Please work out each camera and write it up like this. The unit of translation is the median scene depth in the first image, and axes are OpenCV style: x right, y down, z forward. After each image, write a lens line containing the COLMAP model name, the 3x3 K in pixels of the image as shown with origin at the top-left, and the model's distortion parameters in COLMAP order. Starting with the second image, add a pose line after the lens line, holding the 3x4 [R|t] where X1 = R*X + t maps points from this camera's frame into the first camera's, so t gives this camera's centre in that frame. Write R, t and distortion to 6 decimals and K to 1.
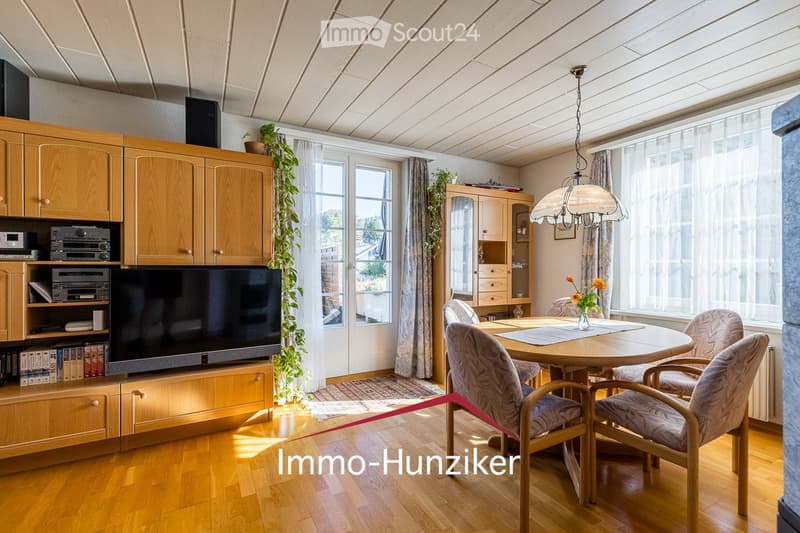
lens RADIAL K [[358.1, 0, 403.2], [0, 358.1, 267.5], [0, 0, 1]] dist [0.002972, 0.000326]
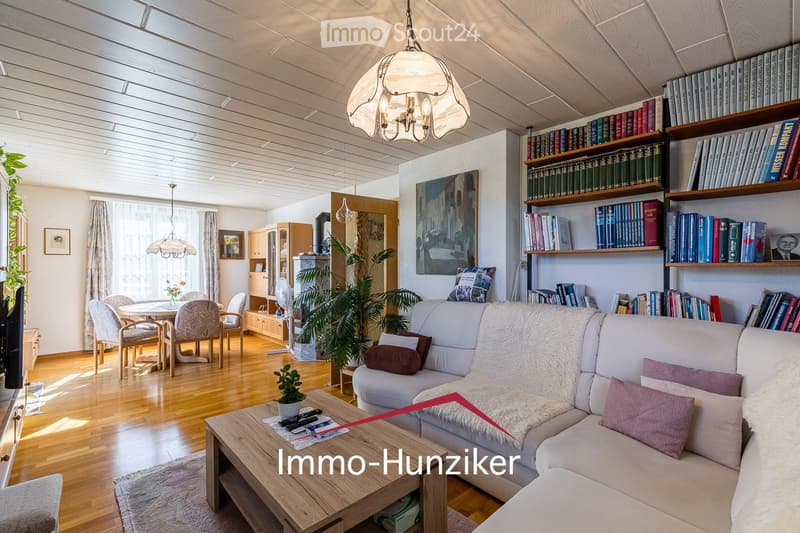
lens RADIAL K [[358.1, 0, 403.2], [0, 358.1, 267.5], [0, 0, 1]] dist [0.002972, 0.000326]
pose [[-0.240520, -0.002090, 0.970642, -1.427832], [0.000628, 0.999997, 0.002309, -0.044412], [-0.970644, 0.001165, -0.240518, 0.107662]]
